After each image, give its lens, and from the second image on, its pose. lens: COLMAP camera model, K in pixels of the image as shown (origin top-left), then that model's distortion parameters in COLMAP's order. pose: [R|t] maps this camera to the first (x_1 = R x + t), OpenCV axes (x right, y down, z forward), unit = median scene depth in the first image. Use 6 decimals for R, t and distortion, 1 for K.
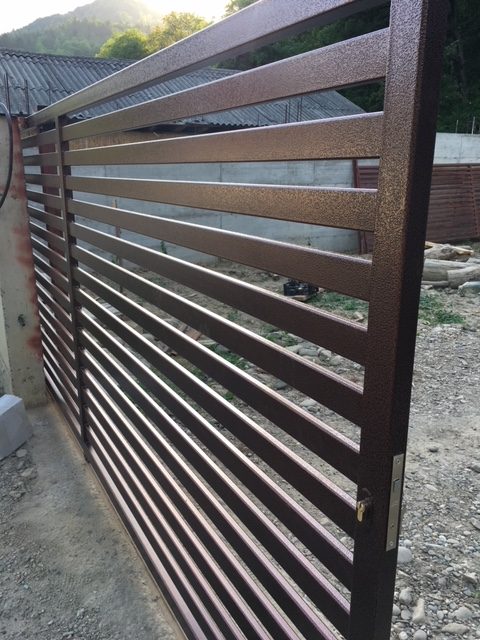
lens RADIAL K [[545.2, 0, 240.1], [0, 545.2, 319.4], [0, 0, 1]] dist [-0.017206, -0.003338]
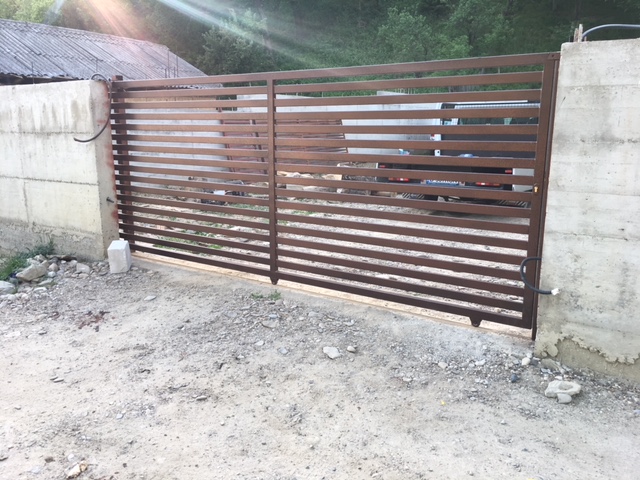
lens RADIAL K [[545.2, 0, 319.8], [0, 545.2, 240.5], [0, 0, 1]] dist [-0.017206, -0.003338]
pose [[0.892836, -0.106984, 0.437490, -0.587828], [0.127953, 0.991605, -0.018641, 0.246865], [-0.431823, 0.072622, 0.899030, -0.804844]]
